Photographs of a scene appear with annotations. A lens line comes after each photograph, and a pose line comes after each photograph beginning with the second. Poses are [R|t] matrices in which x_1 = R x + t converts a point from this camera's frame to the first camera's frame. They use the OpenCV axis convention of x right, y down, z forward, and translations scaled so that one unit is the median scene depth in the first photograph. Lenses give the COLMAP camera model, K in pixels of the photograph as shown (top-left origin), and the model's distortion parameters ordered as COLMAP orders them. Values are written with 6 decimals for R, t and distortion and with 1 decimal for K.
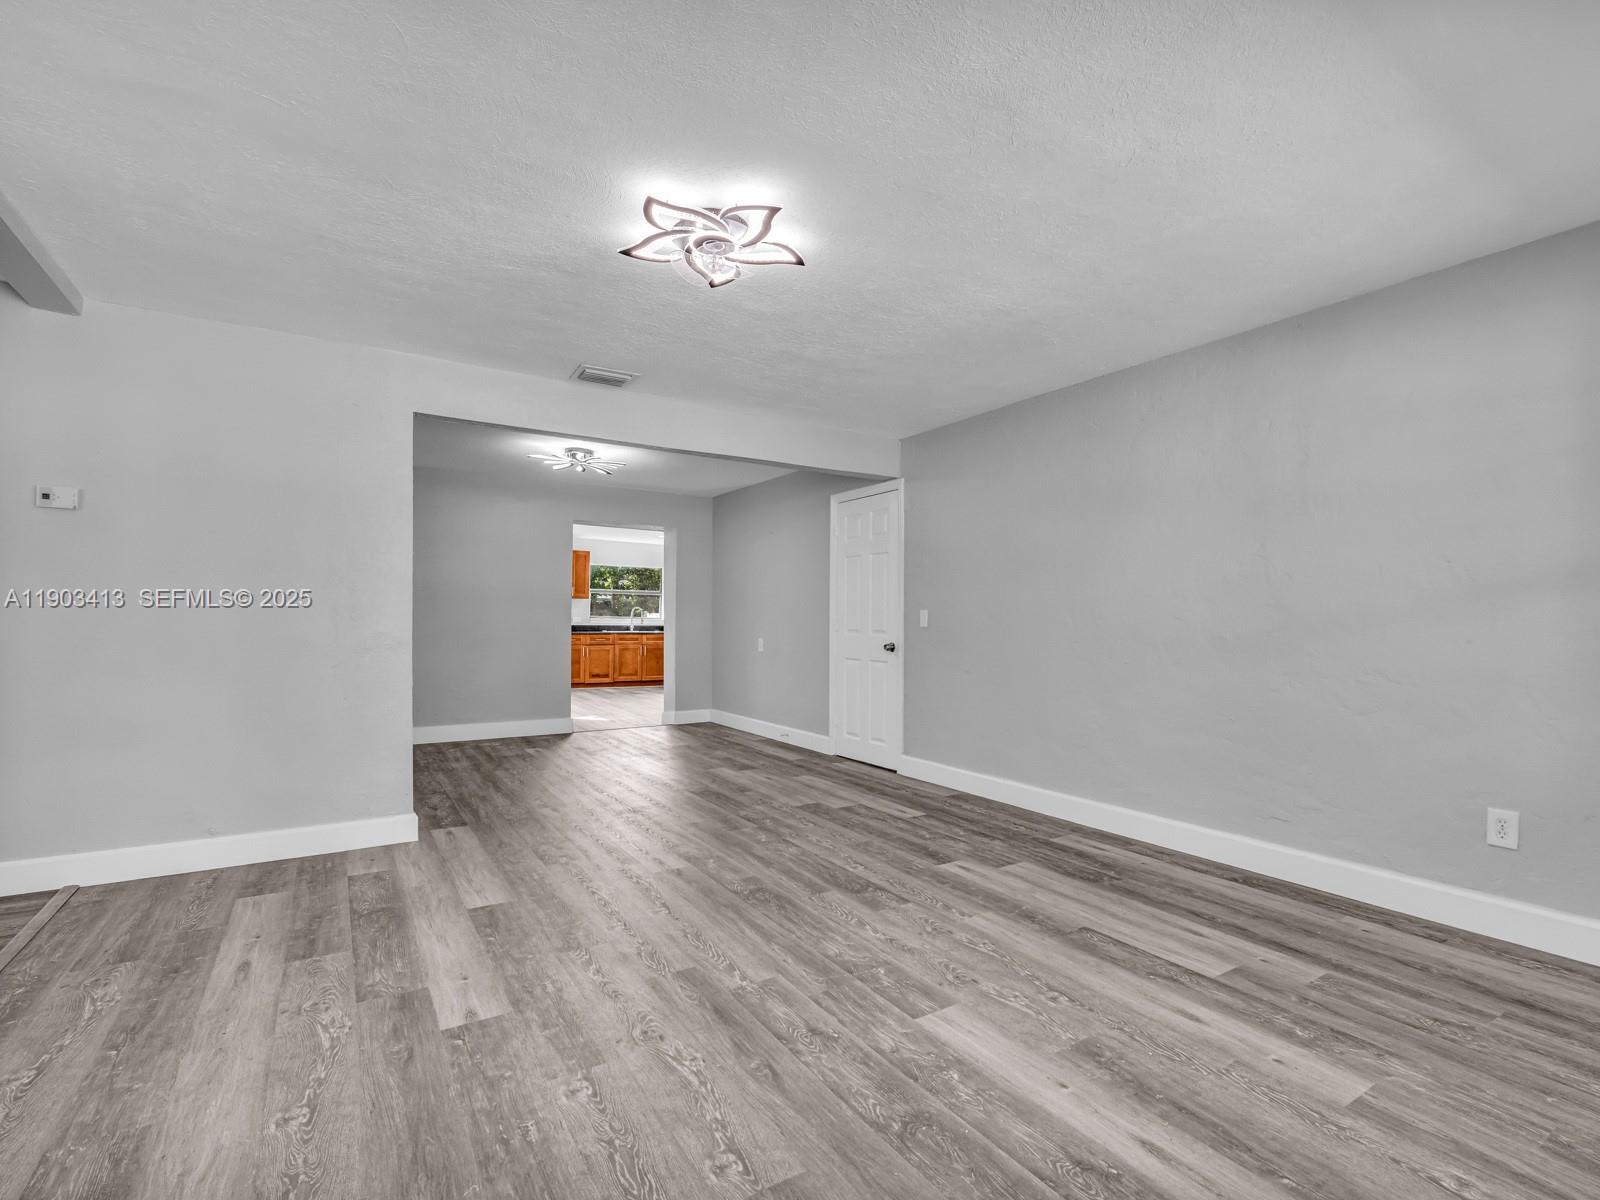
lens RADIAL K [[766.8, 0, 796.2], [0, 766.8, 619.6], [0, 0, 1]] dist [-0.001191, -0.000299]
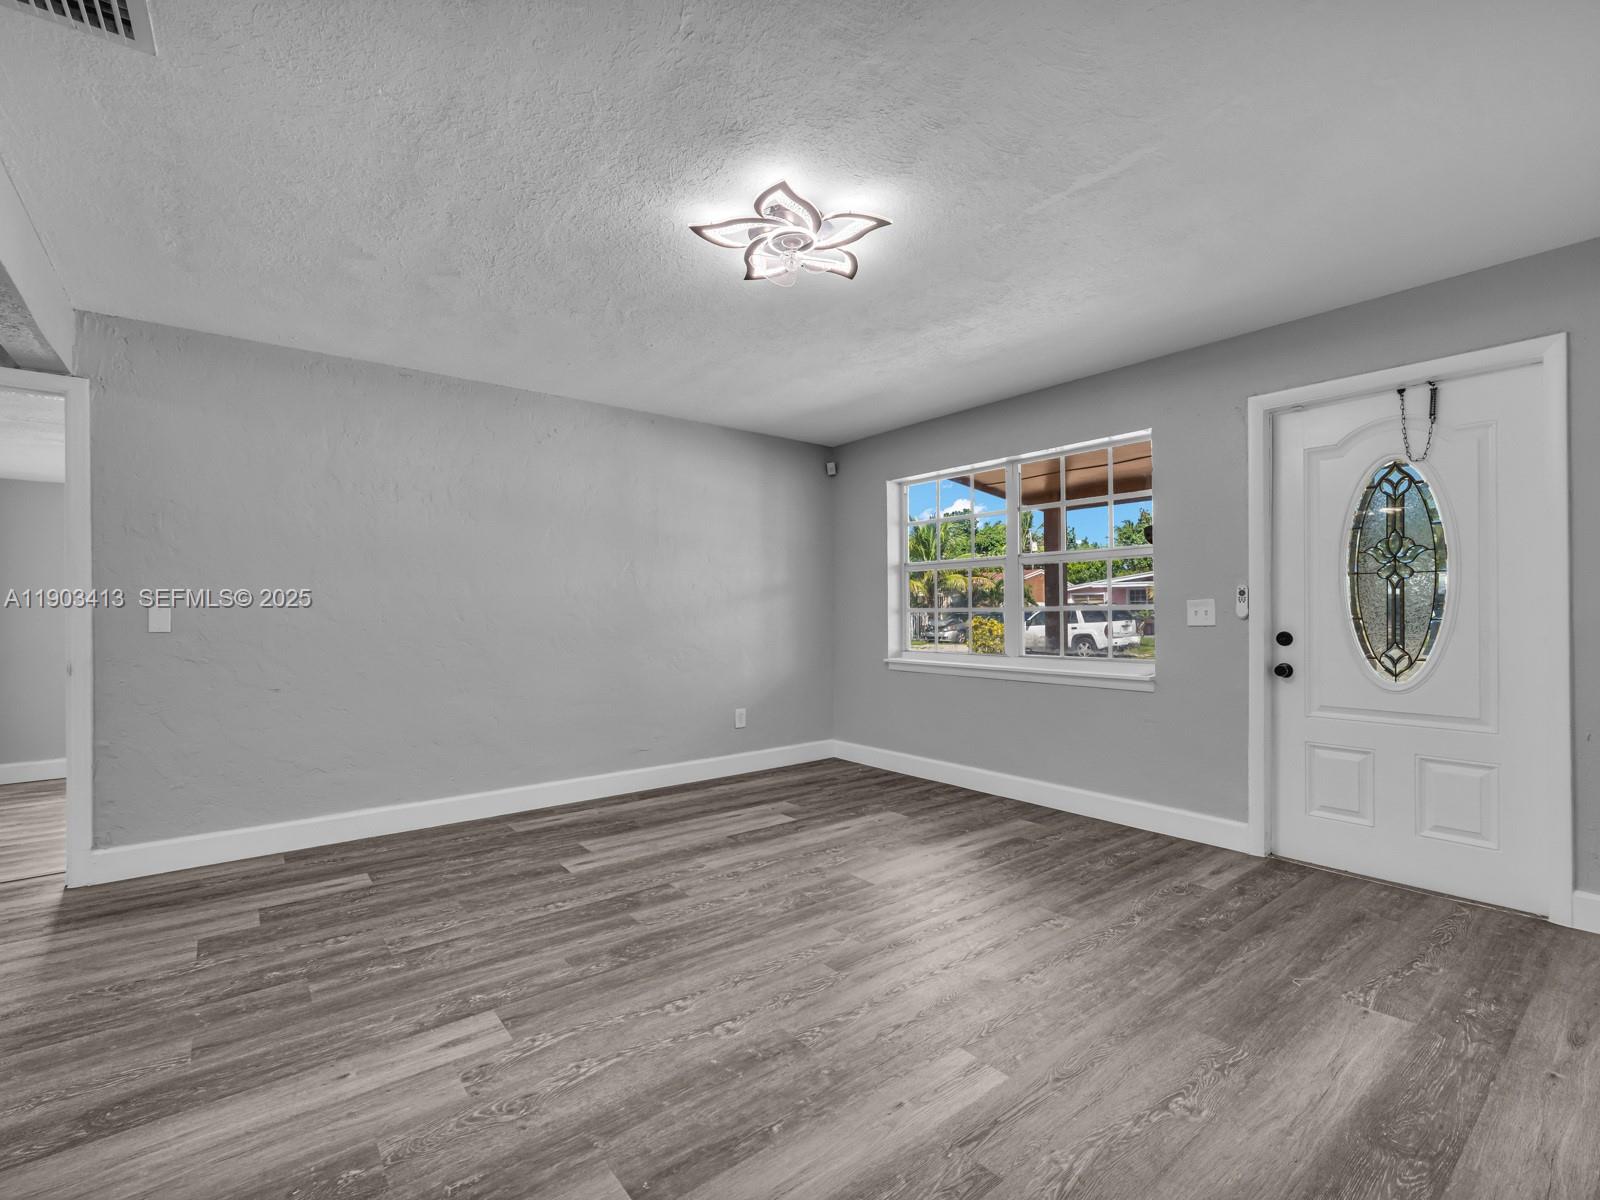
lens RADIAL K [[717.3, 0, 835.2], [0, 717.3, 602.2], [0, 0, 1]] dist [0.001604, -0.000173]
pose [[-0.142693, 0.006468, 0.989746, -0.835536], [0.002958, 0.999977, -0.006108, -0.018727], [-0.989763, 0.002057, -0.142709, 0.861071]]
